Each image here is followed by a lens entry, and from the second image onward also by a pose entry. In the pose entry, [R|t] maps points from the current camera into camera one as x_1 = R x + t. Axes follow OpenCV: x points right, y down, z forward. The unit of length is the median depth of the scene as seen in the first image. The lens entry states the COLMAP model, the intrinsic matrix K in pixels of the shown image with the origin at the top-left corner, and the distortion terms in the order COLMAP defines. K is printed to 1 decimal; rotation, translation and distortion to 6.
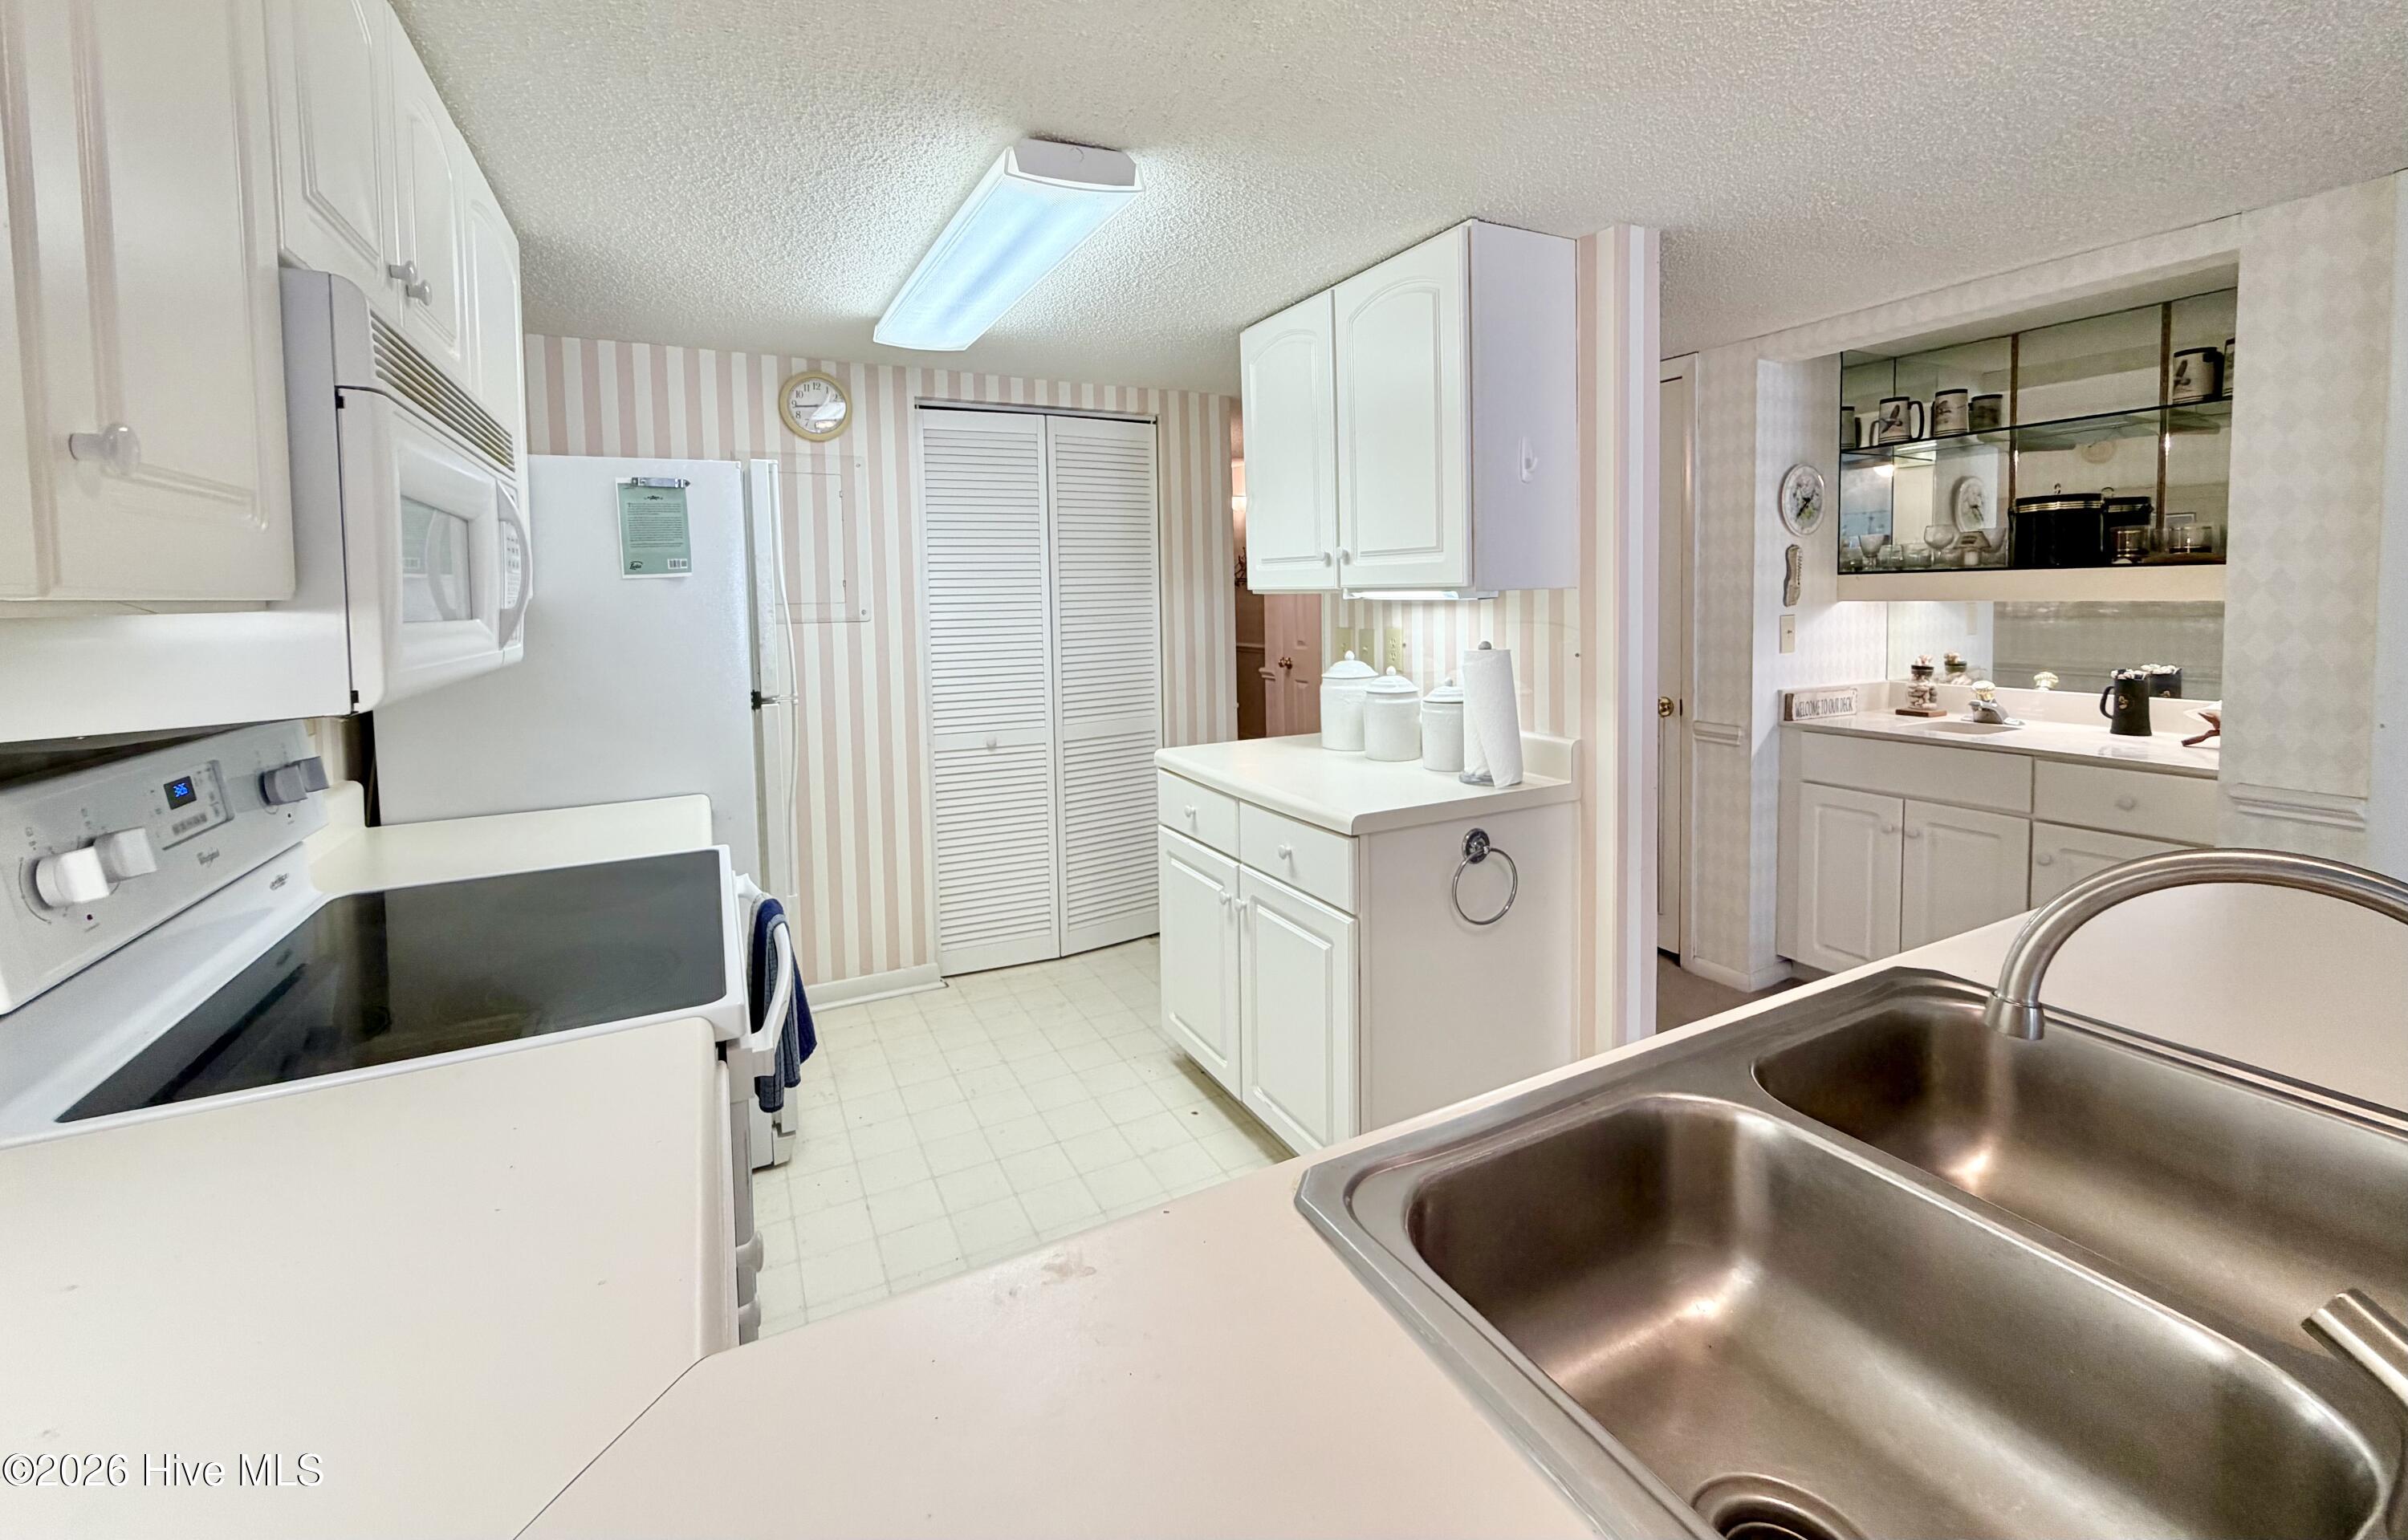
lens RADIAL K [[965.6, 0, 1188.0], [0, 965.6, 639.3], [0, 0, 1]] dist [0.001041, 0.000066]
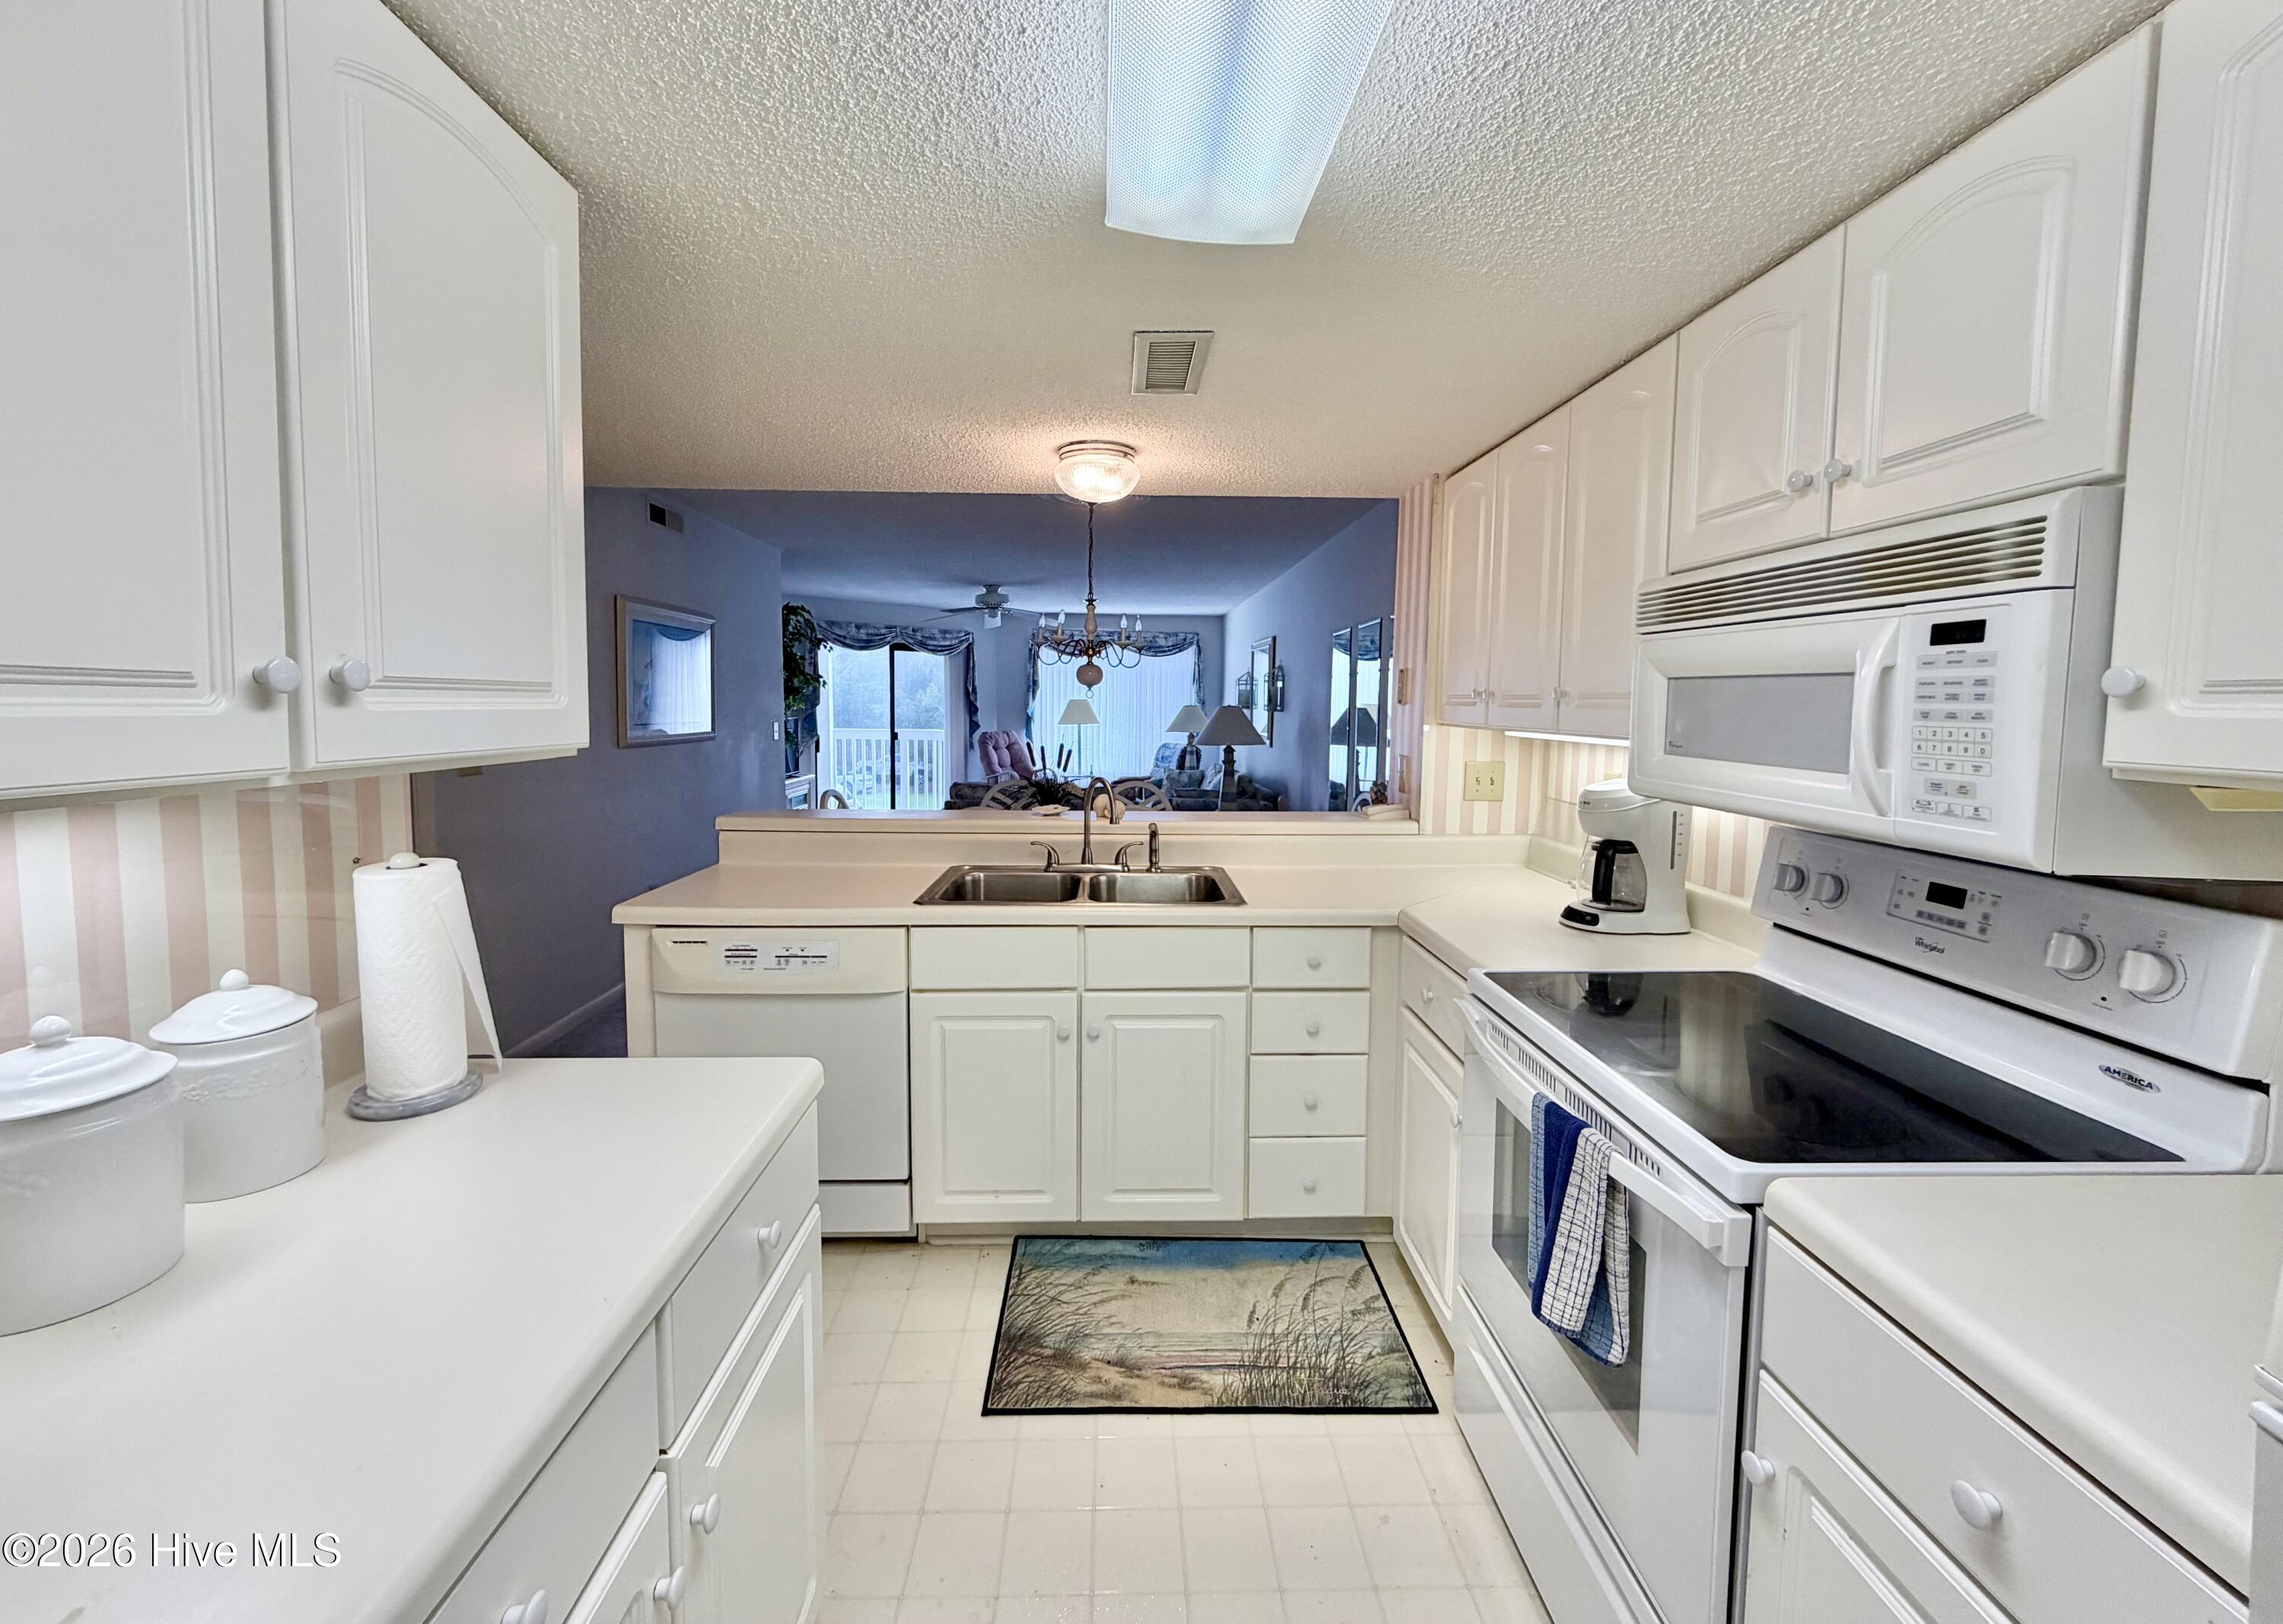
lens RADIAL K [[914.2, 0, 1125.3], [0, 914.2, 763.7], [0, 0, 1]] dist [0.000803, 0.000063]
pose [[-0.902406, -0.017606, 0.430527, -0.215655], [0.030656, 0.994010, 0.104906, -0.068095], [-0.429795, 0.107866, -0.896460, 0.967259]]
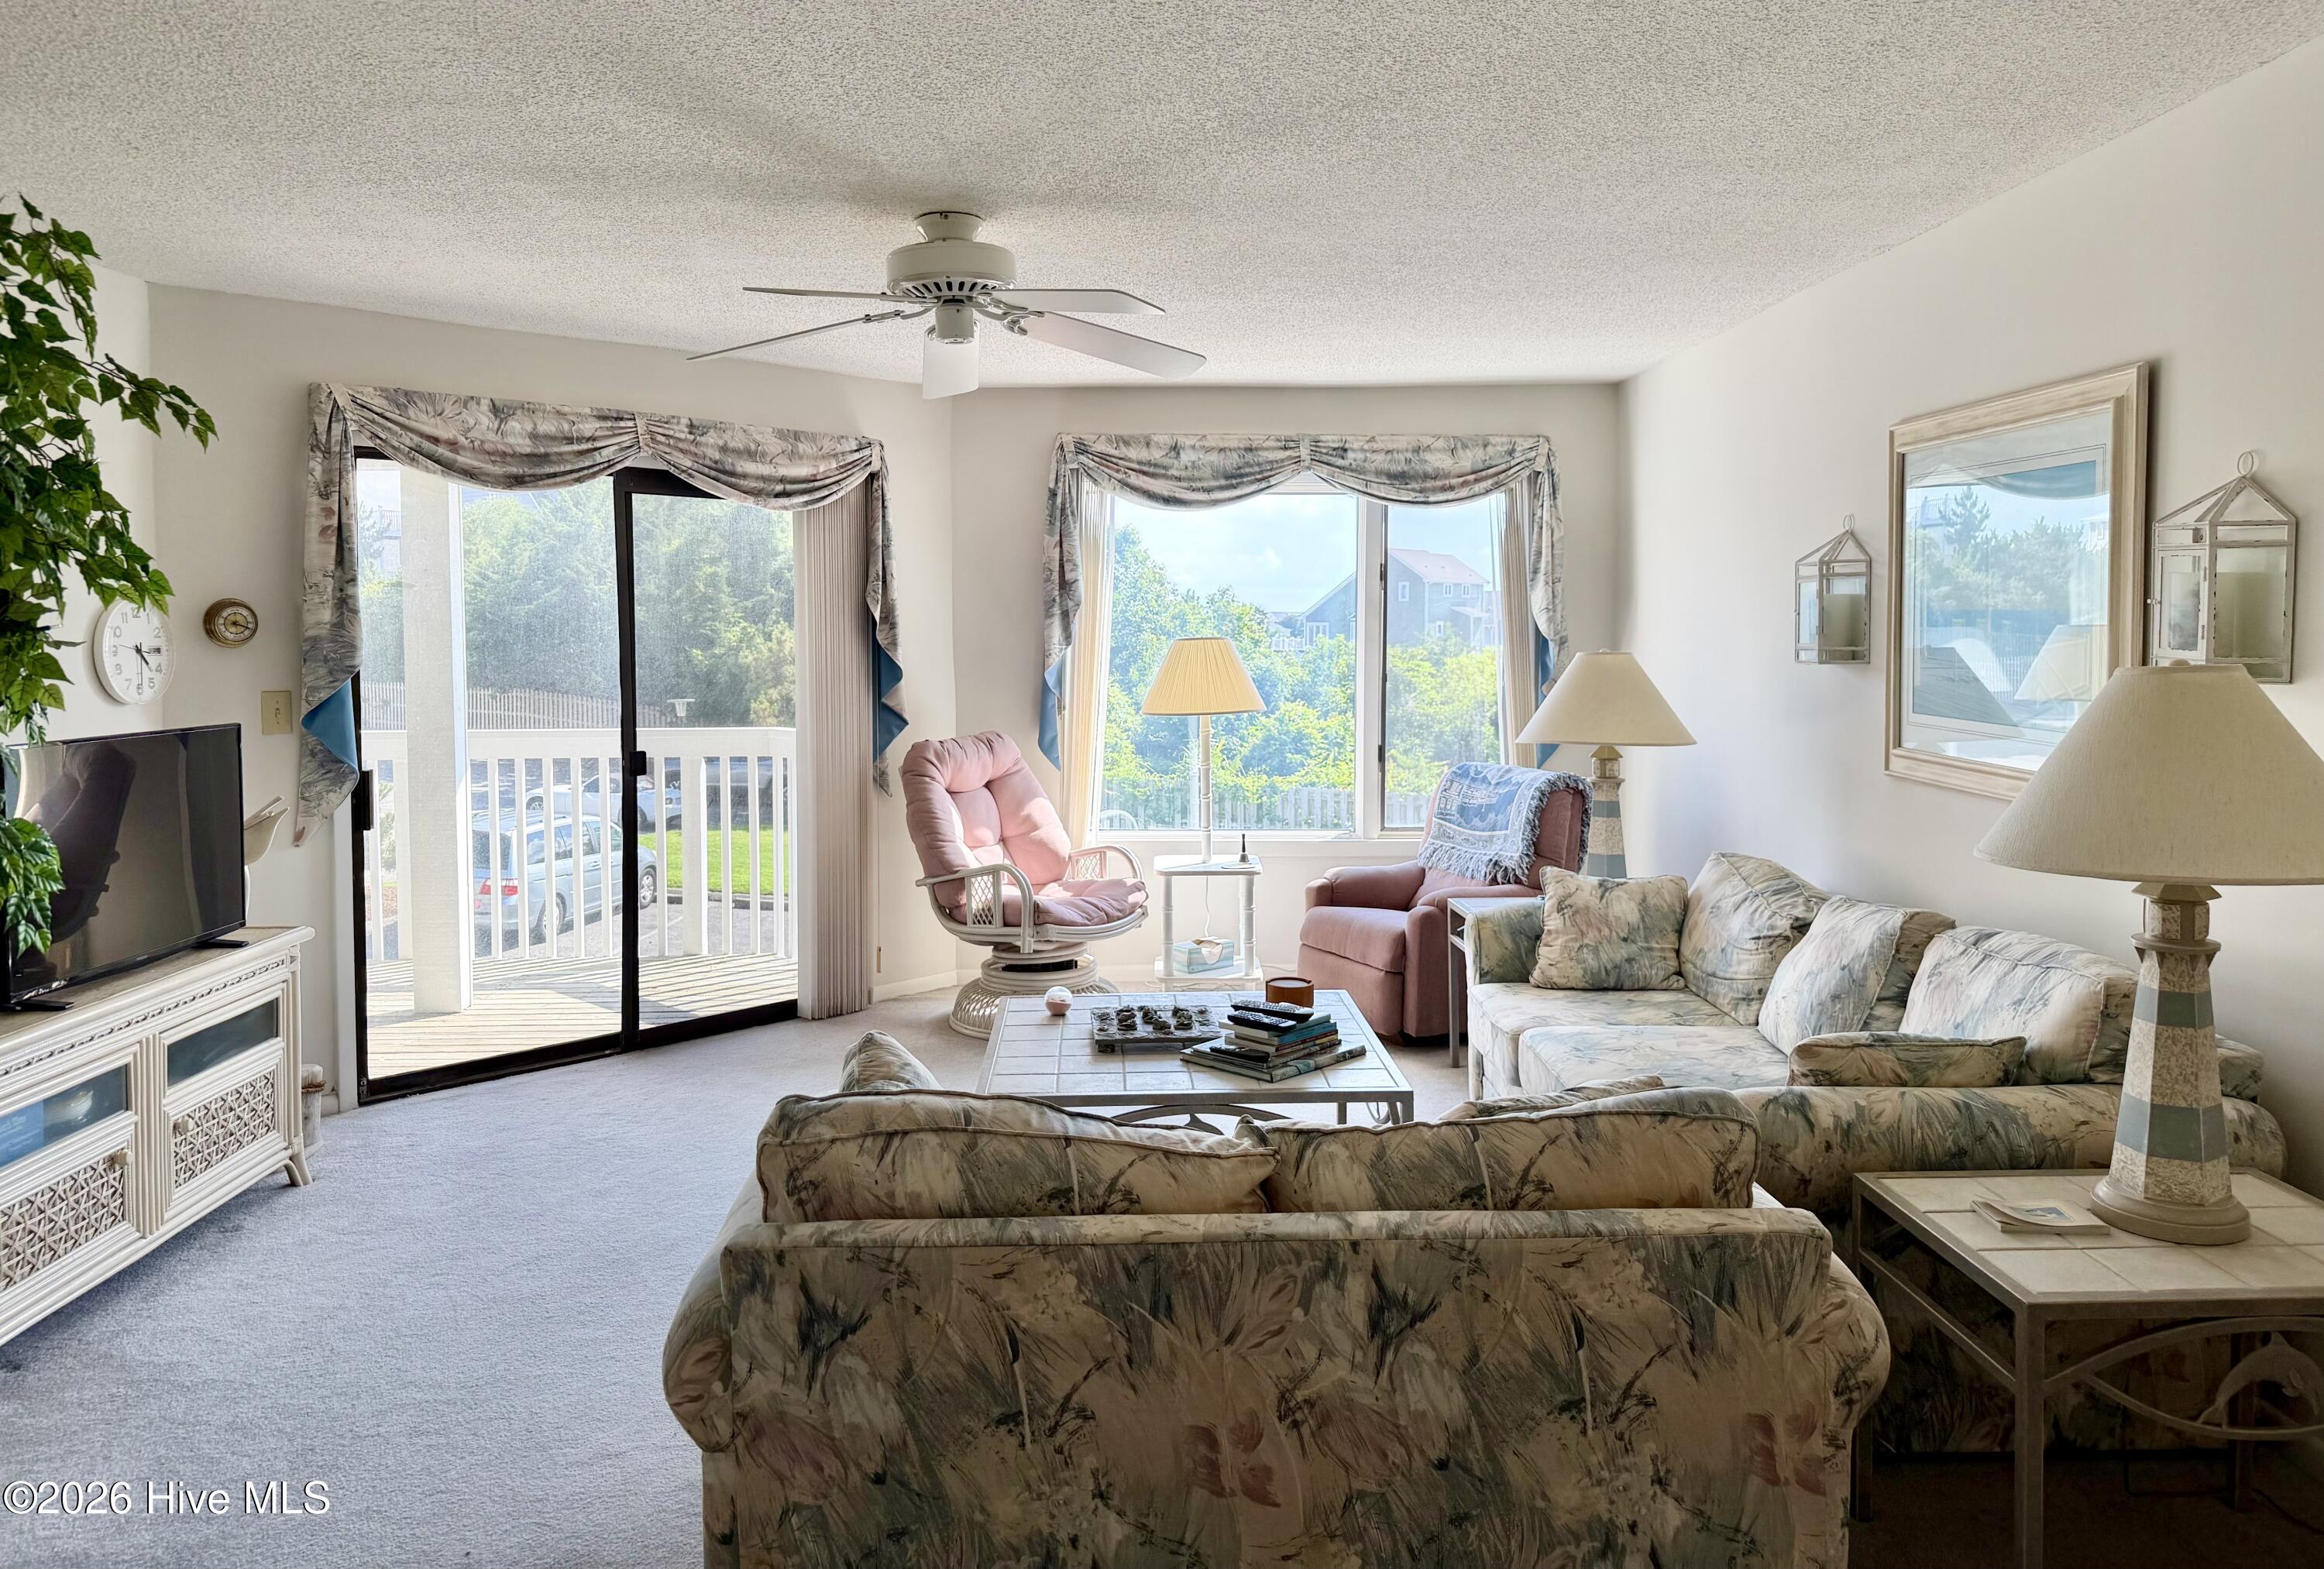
lens RADIAL K [[1661.1, 0, 1136.7], [0, 1661.1, 714.8], [0, 0, 1]] dist [0.022057, -0.028508]
pose [[-0.895502, 0.004809, 0.445031, 0.645383], [0.047733, 0.995212, 0.085295, -0.035466], [-0.442490, 0.097624, -0.891444, -0.270561]]
